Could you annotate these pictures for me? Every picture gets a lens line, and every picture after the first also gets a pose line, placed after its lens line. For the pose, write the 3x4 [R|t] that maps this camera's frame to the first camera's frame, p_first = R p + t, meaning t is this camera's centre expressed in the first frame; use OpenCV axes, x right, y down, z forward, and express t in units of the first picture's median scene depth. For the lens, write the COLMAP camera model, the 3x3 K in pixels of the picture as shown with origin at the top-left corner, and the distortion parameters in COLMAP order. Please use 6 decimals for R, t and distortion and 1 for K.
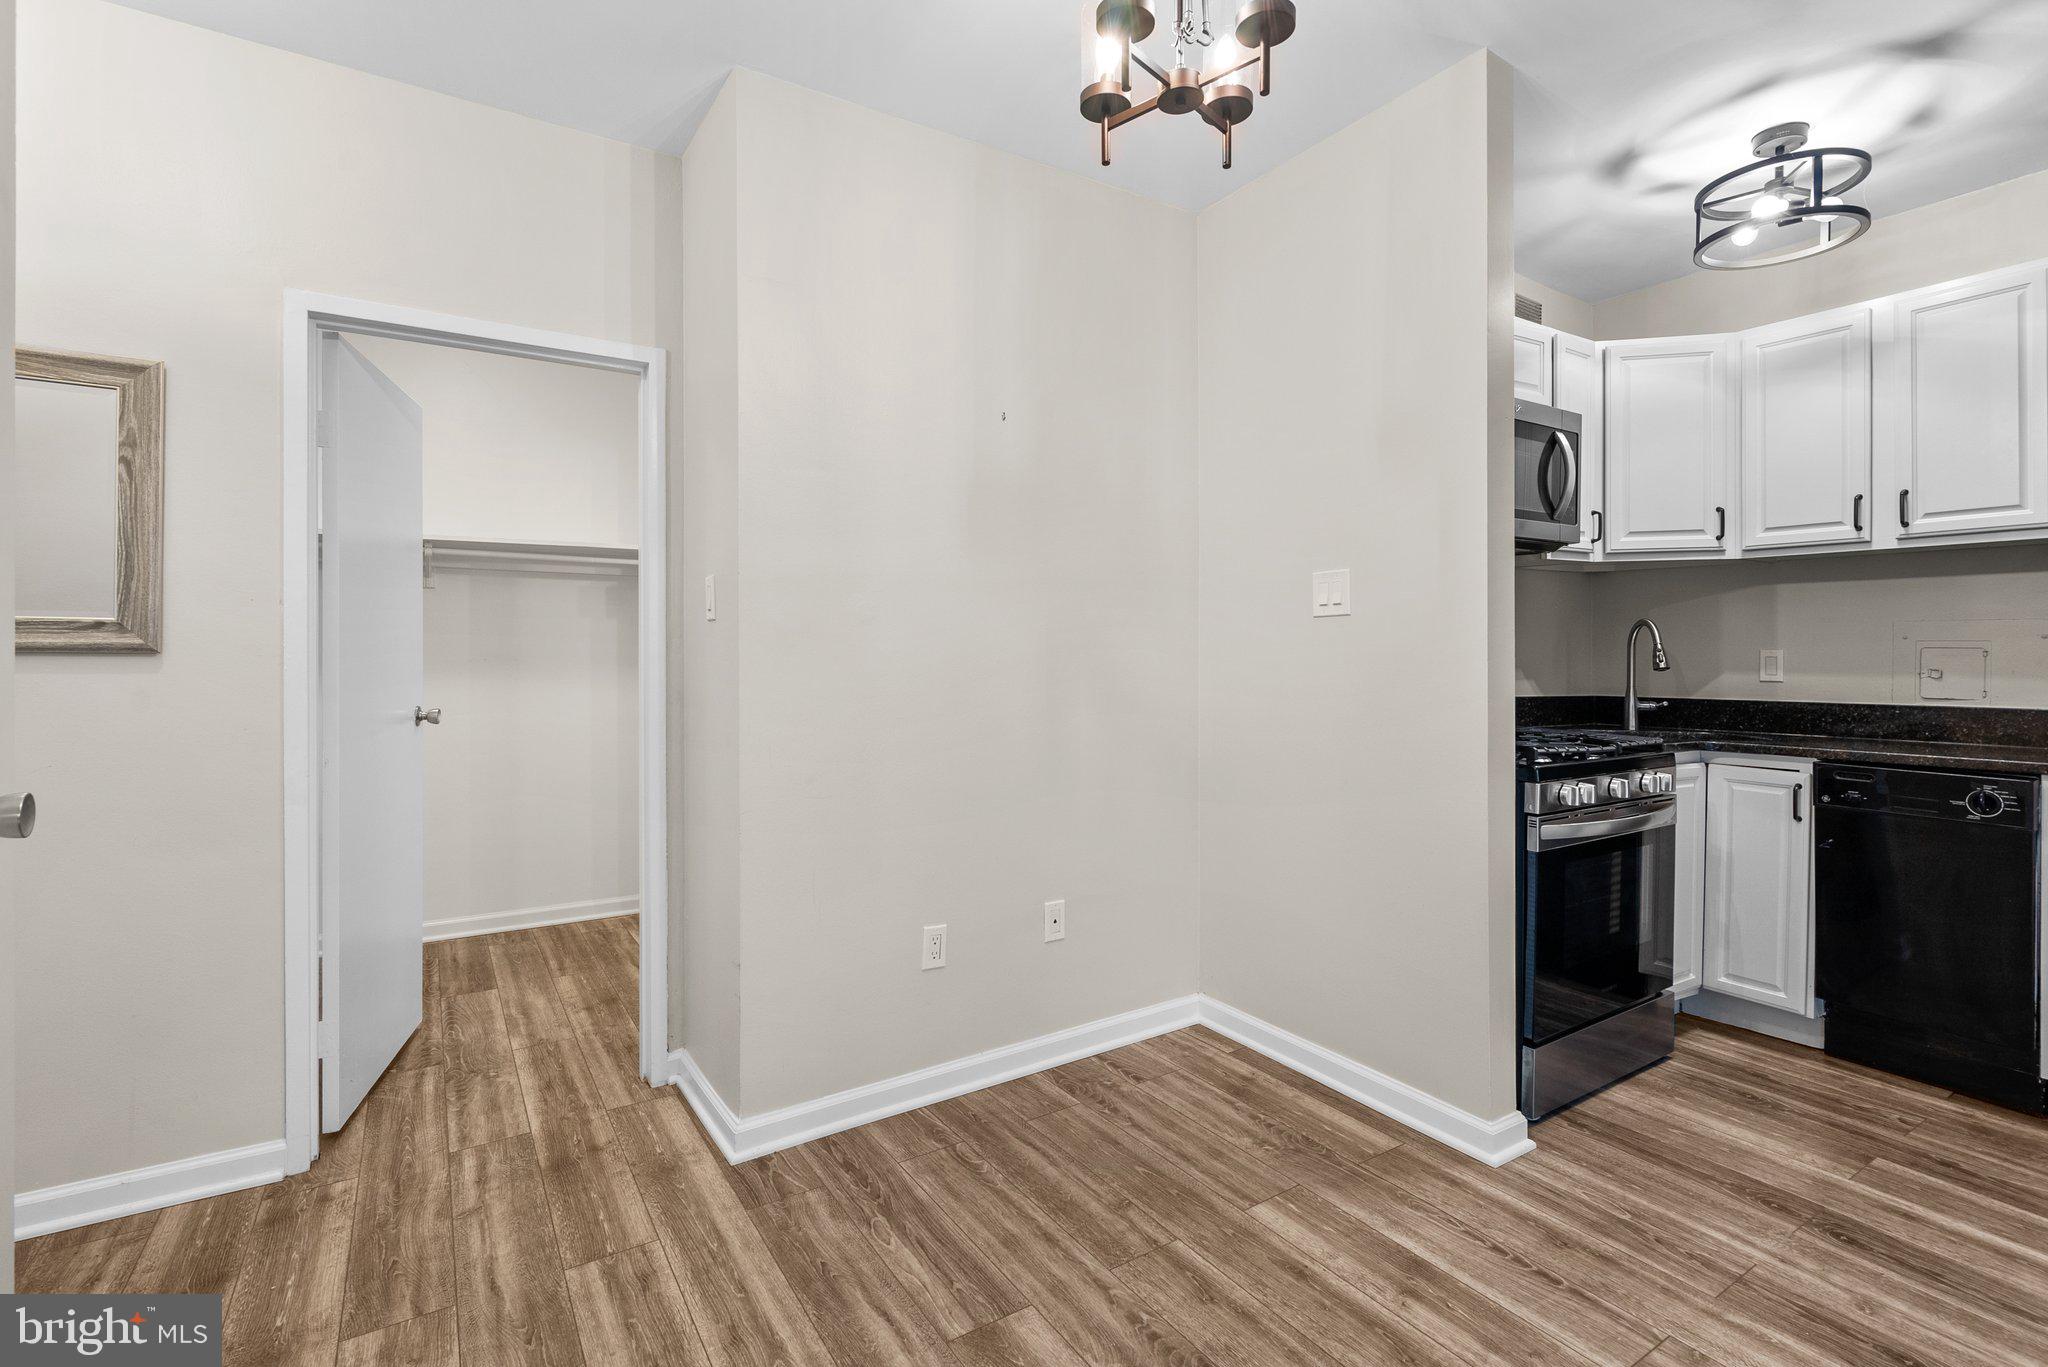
lens RADIAL K [[937.7, 0, 1015.4], [0, 937.7, 653.8], [0, 0, 1]] dist [-0.002624, 0.000452]
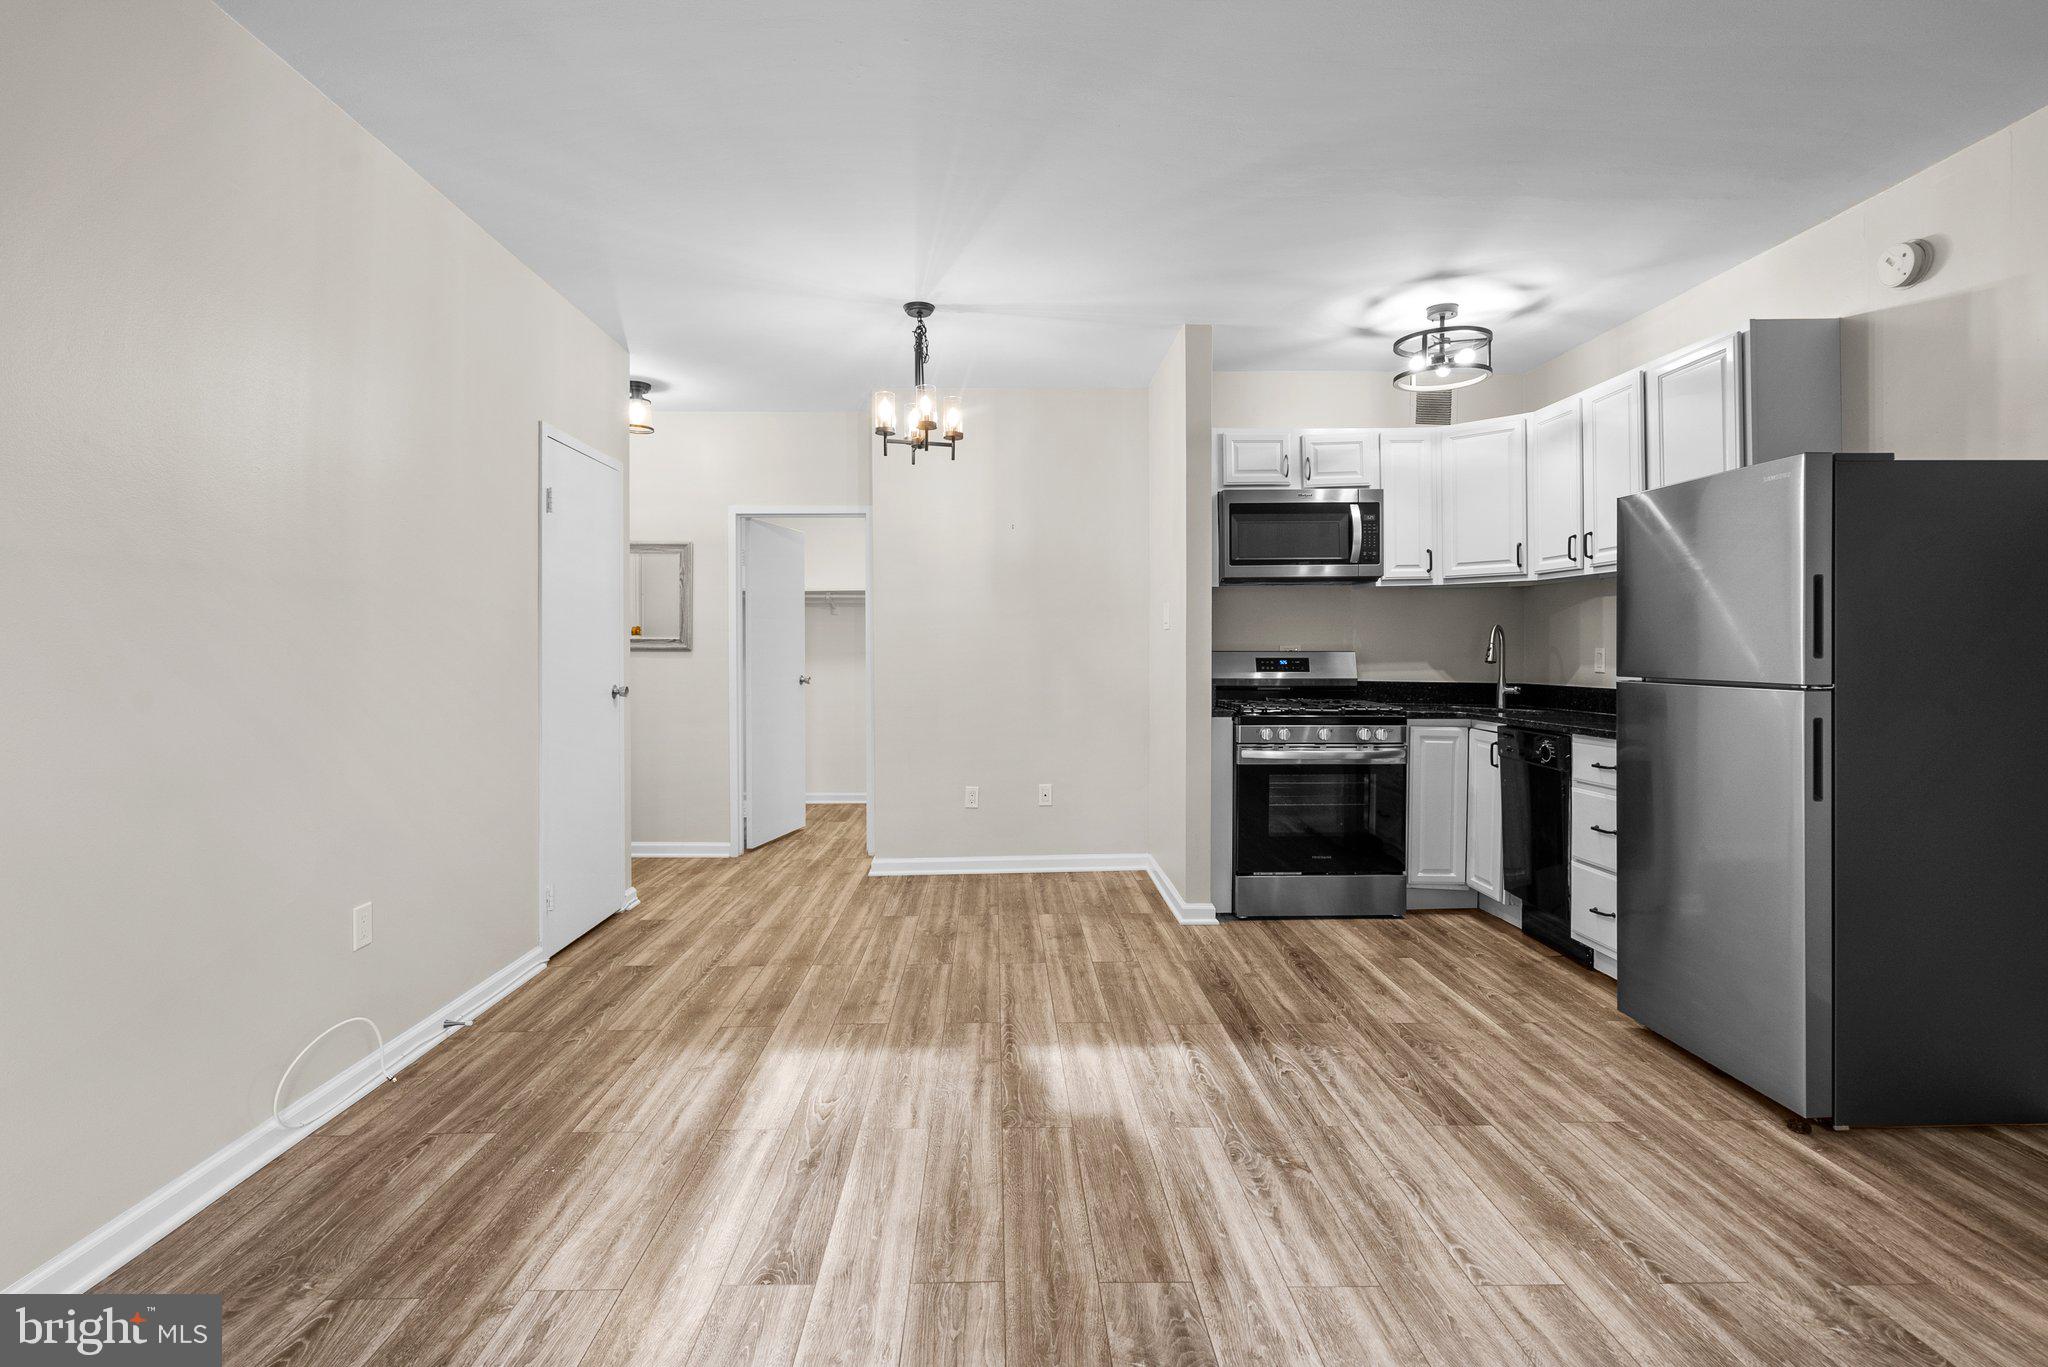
lens RADIAL K [[943.0, 0, 1018.2], [0, 943.0, 654.5], [0, 0, 1]] dist [-0.002530, 0.001007]
pose [[0.858612, 0.002739, -0.512618, 1.023094], [0.001200, 0.999972, 0.007354, -0.007043], [0.512624, -0.006929, 0.858585, -0.672878]]
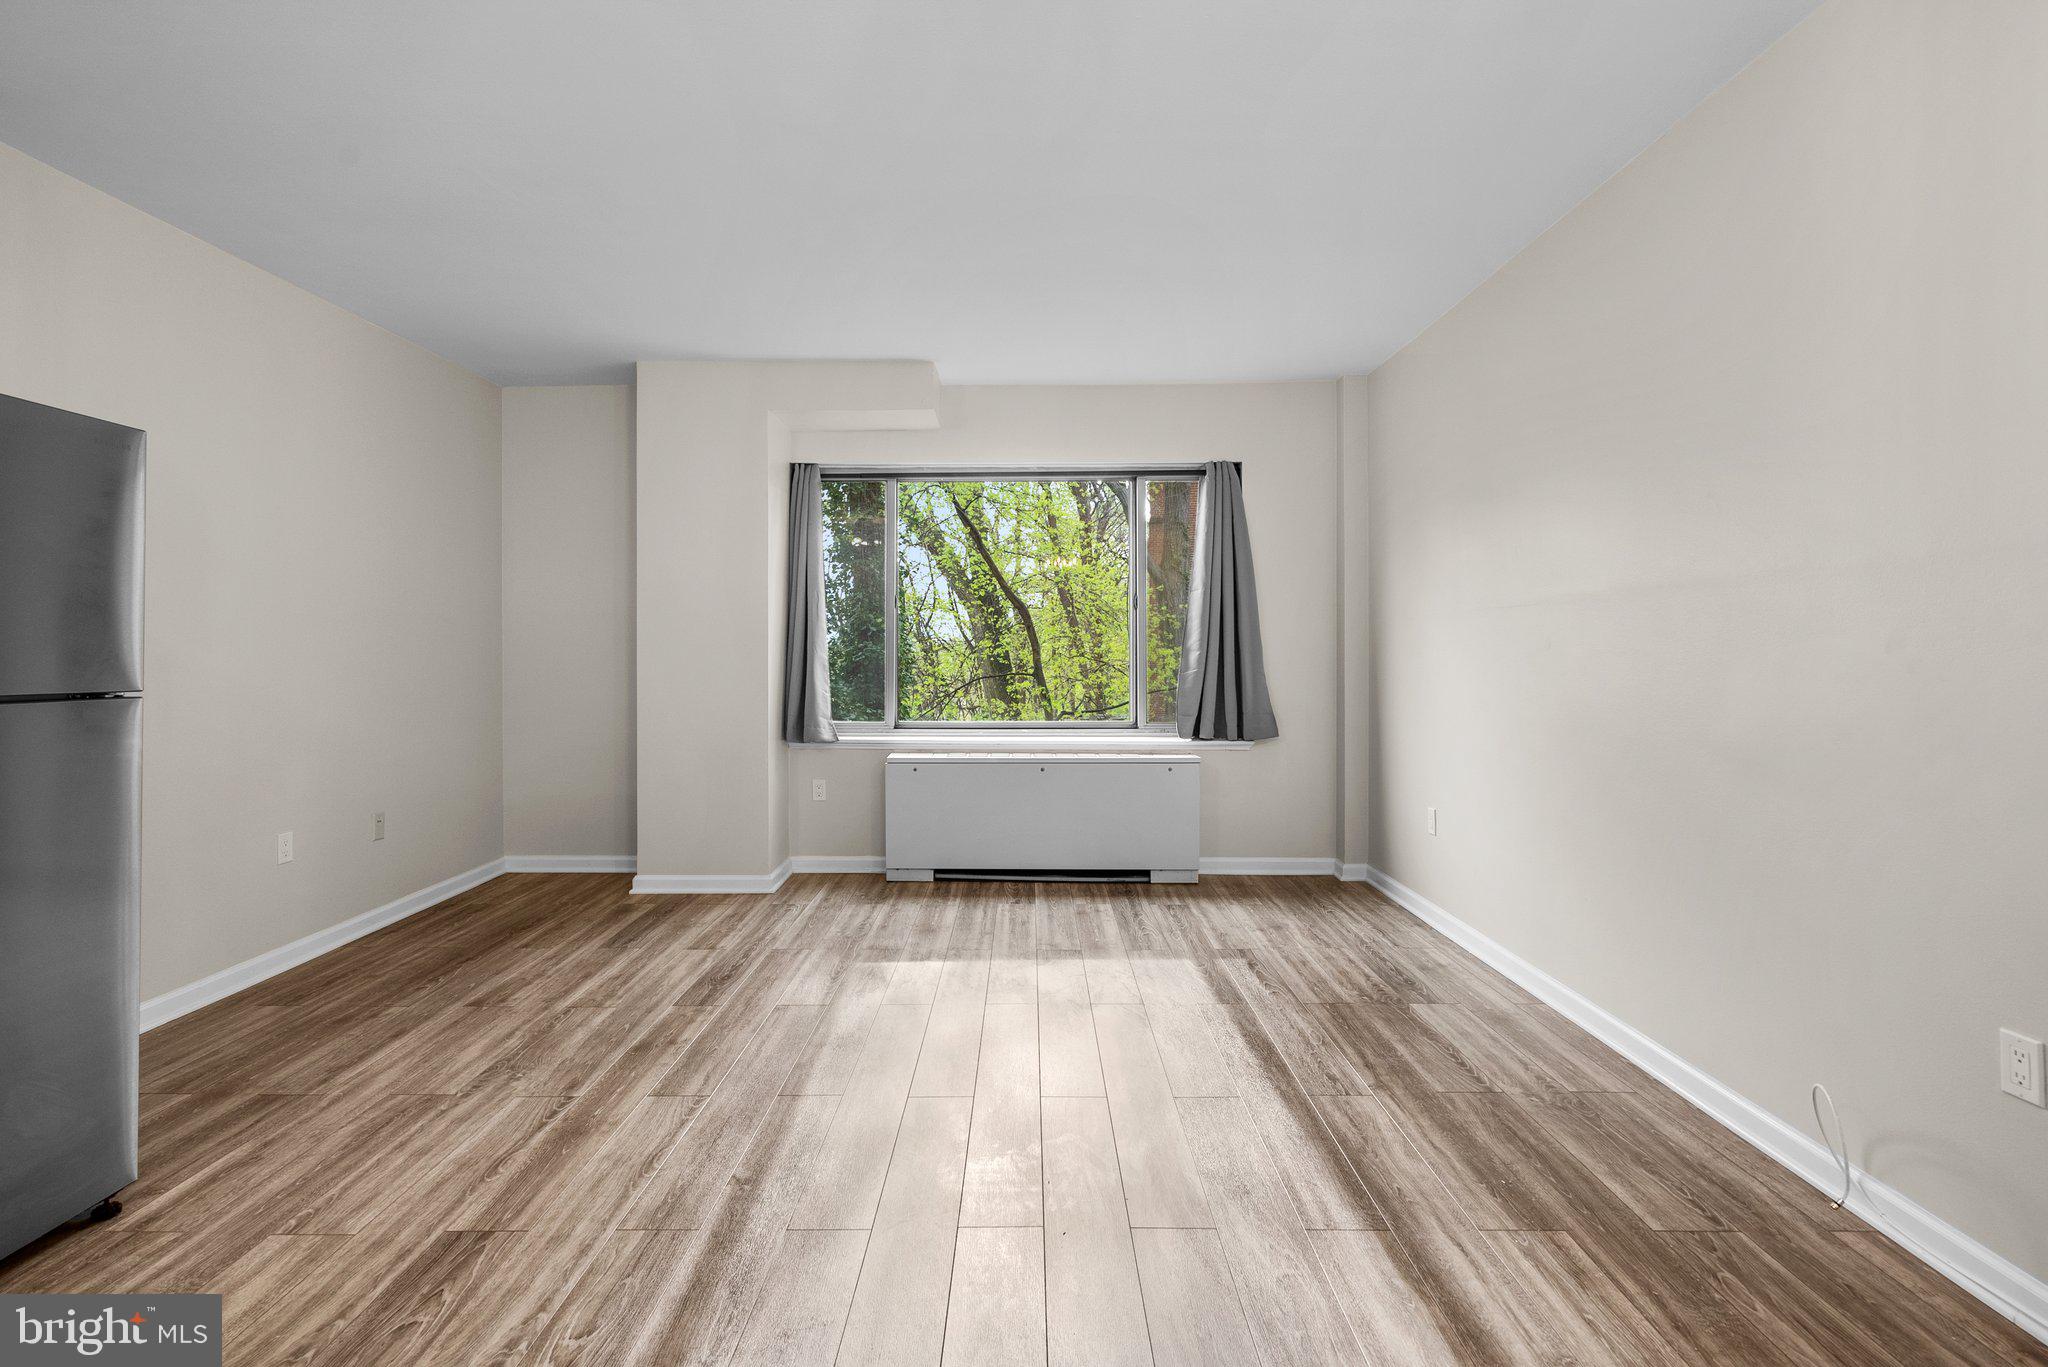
lens RADIAL K [[937.7, 0, 1015.4], [0, 937.7, 653.8], [0, 0, 1]] dist [-0.002624, 0.000452]
pose [[-0.837954, 0.003260, 0.545730, 0.134793], [0.001261, 0.999991, -0.004038, 0.002587], [-0.545739, -0.002695, -0.837951, 0.768182]]
